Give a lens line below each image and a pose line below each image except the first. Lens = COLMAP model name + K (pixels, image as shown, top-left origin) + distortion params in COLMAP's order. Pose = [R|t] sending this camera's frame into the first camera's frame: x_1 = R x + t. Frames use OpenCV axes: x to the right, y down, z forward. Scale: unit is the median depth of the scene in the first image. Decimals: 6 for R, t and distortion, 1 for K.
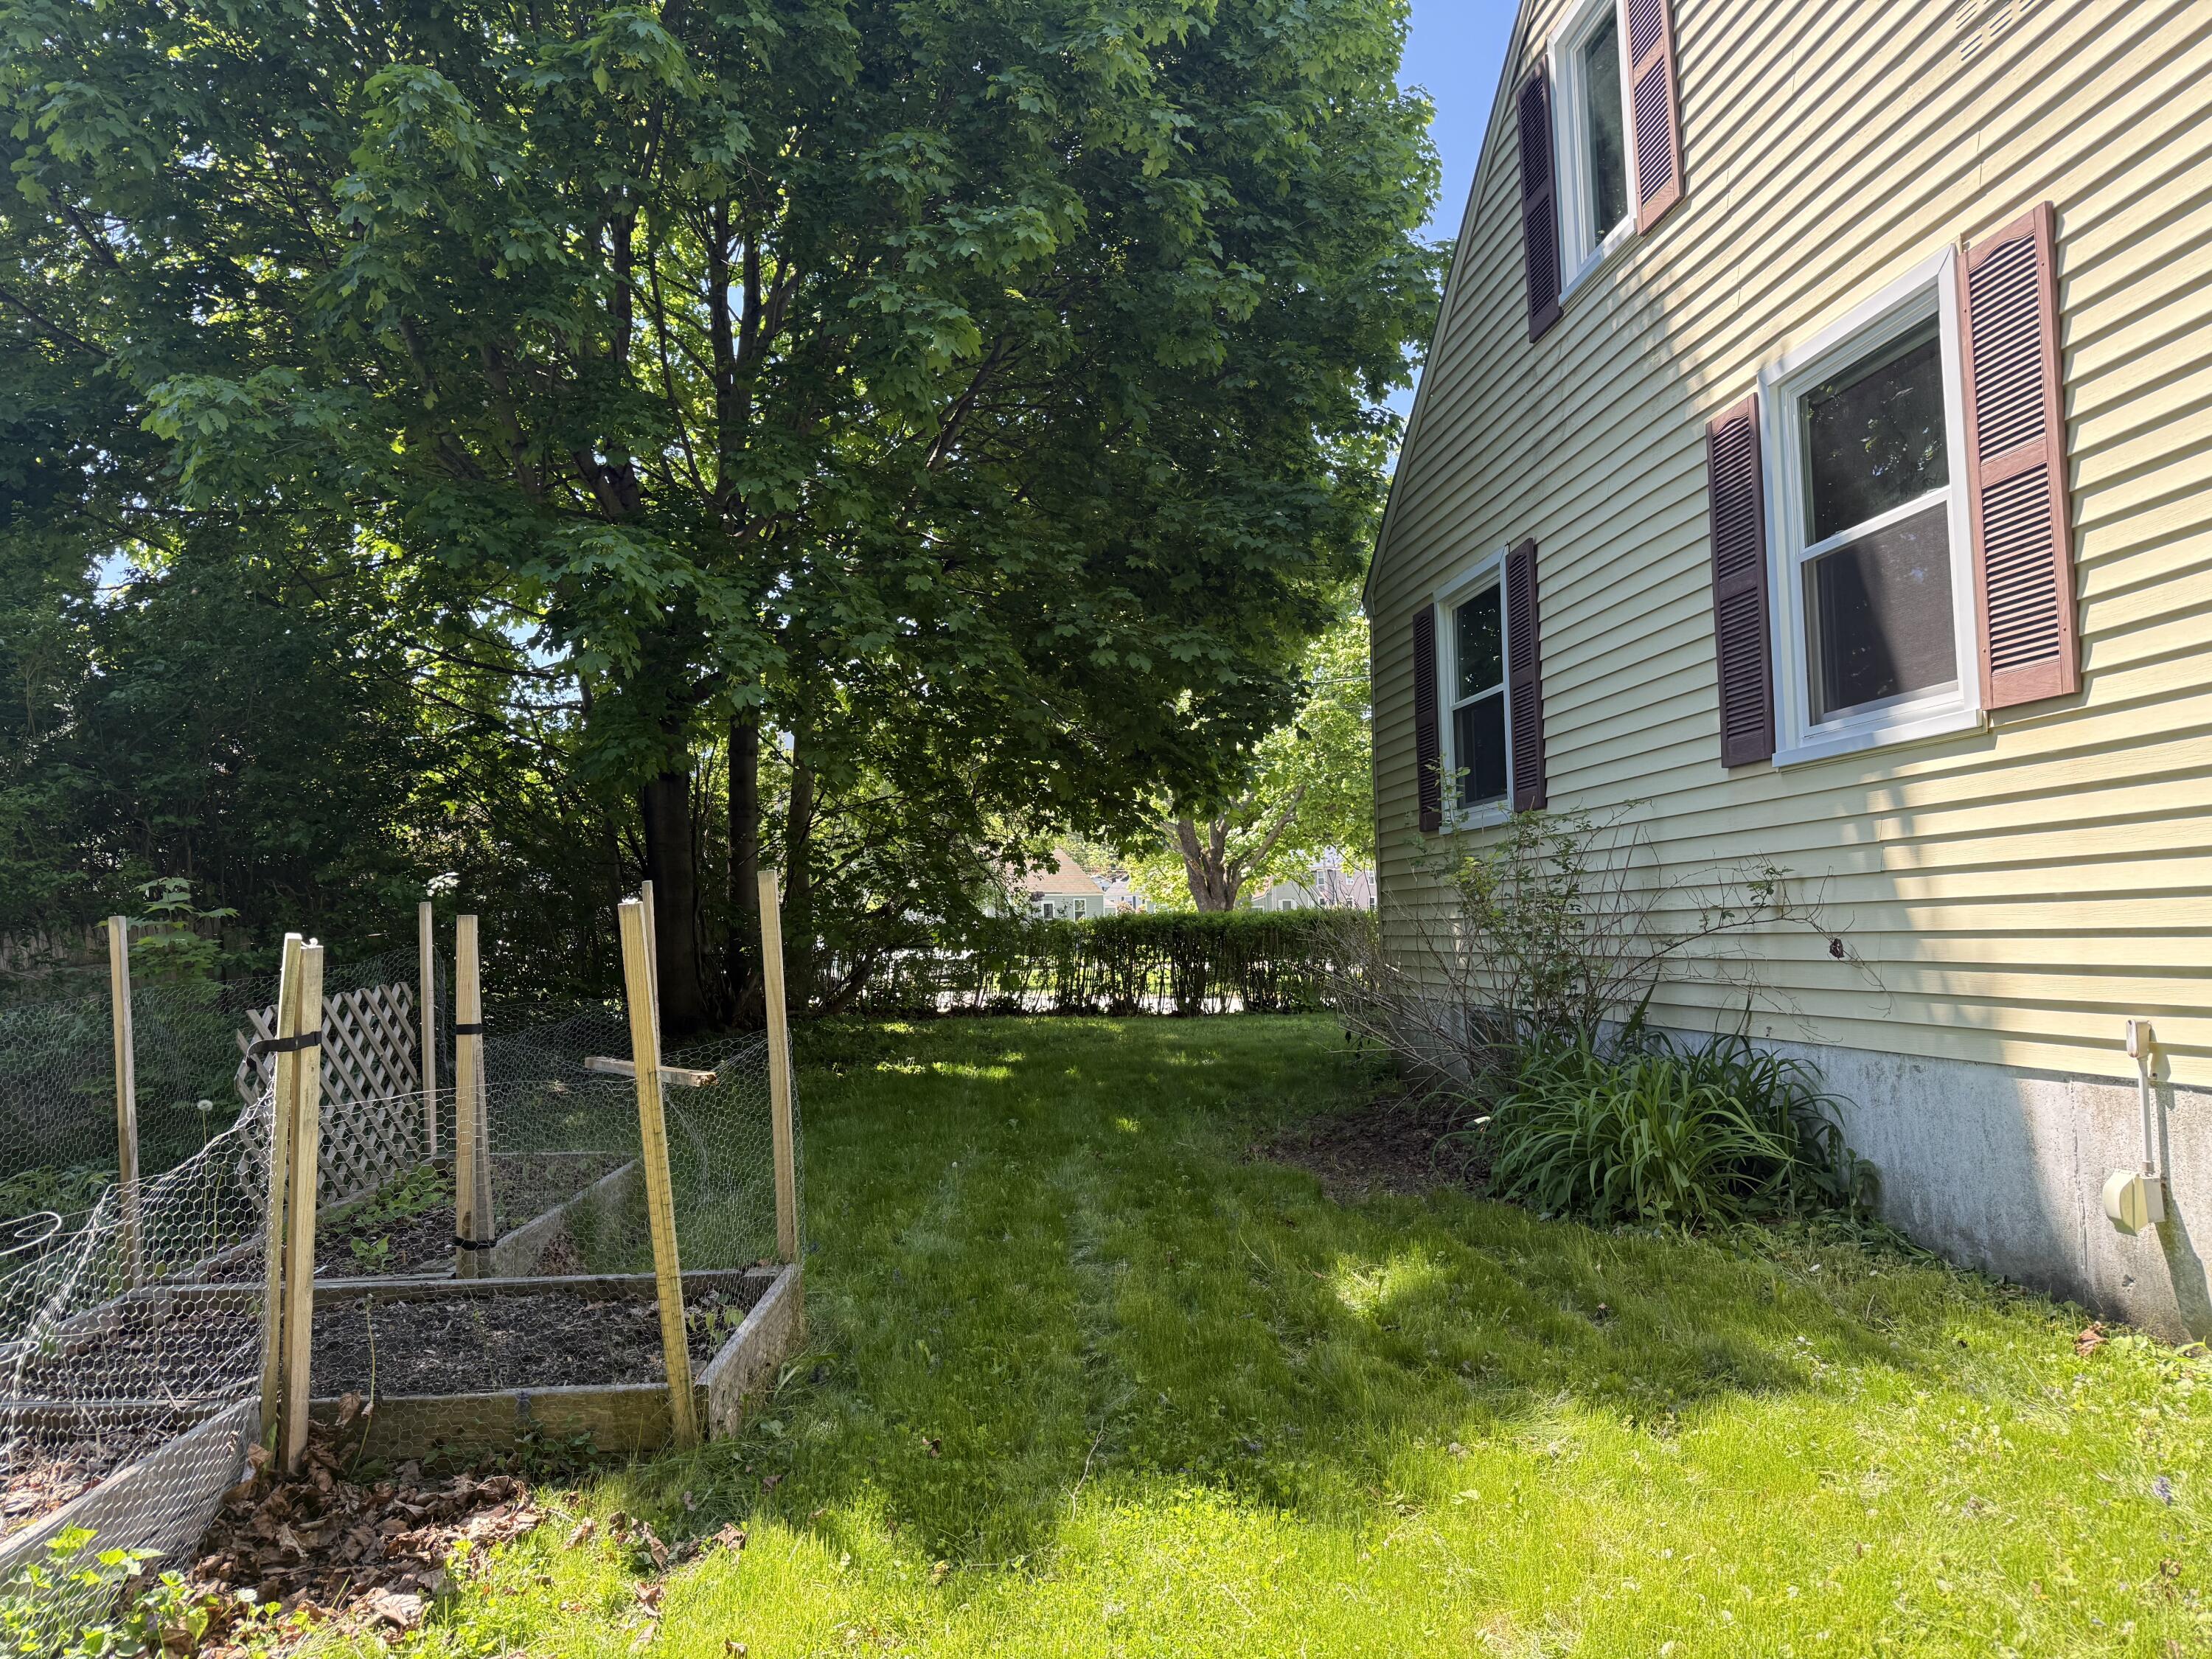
lens RADIAL K [[1525.8, 0, 1085.7], [0, 1525.8, 848.4], [0, 0, 1]] dist [0.031205, -0.039845]
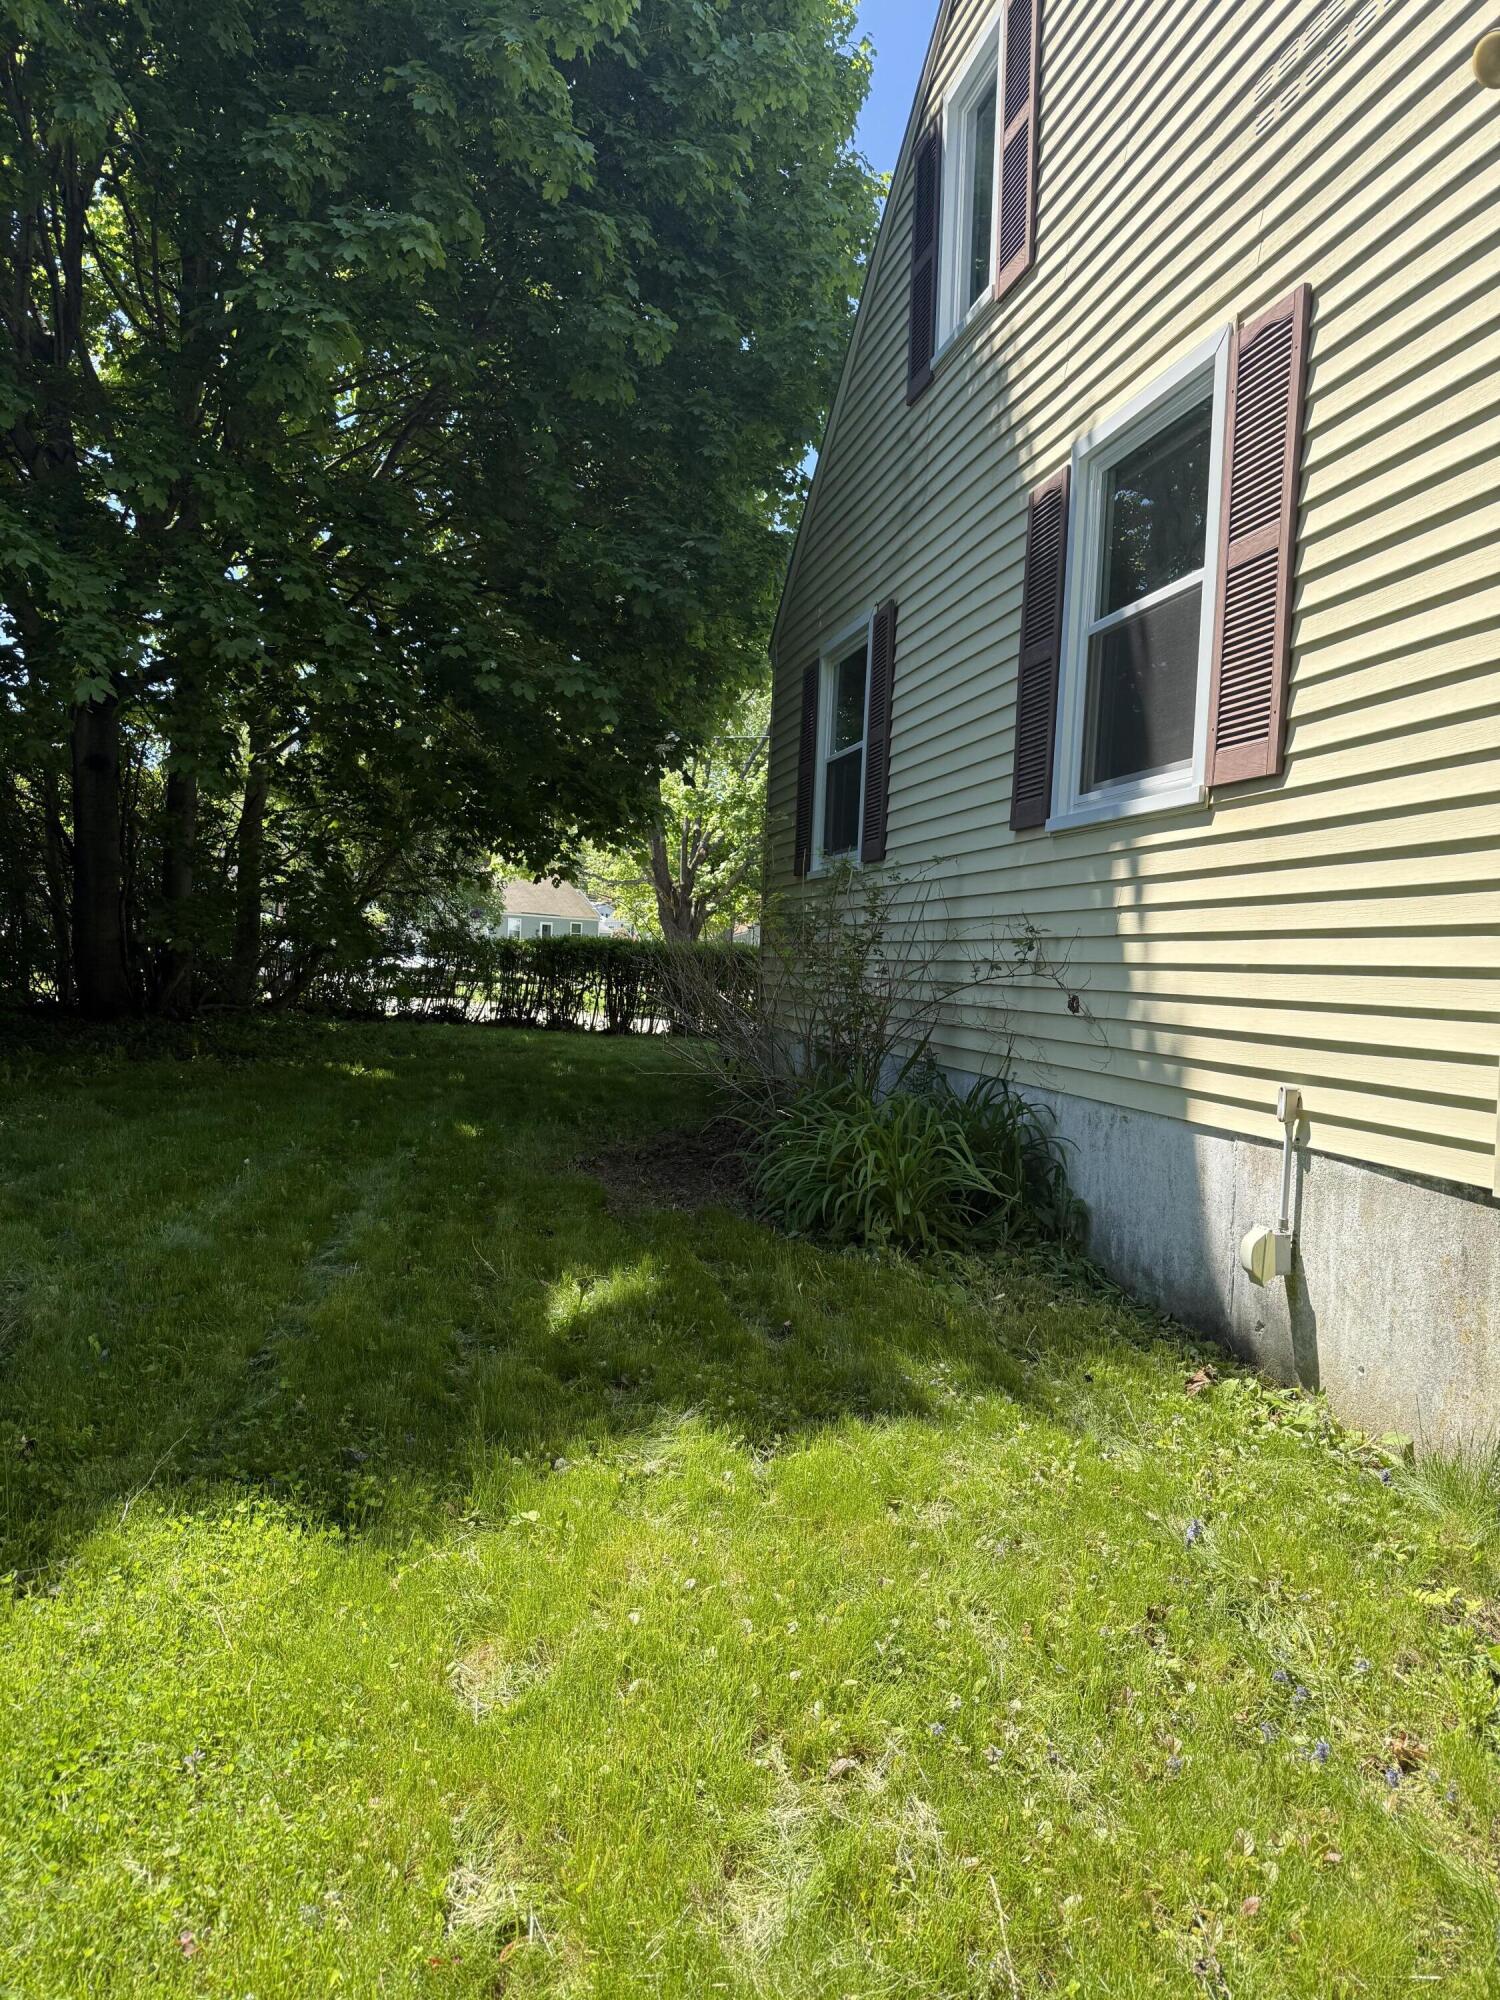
lens RADIAL K [[1379.5, 0, 703.1], [0, 1379.5, 1012.2], [0, 0, 1]] dist [0.031205, -0.039845]
pose [[0.993538, 0.062716, 0.094603, 0.134719], [-0.071375, 0.993279, 0.091115, 0.000976], [-0.088253, -0.097278, 0.991337, 0.063294]]
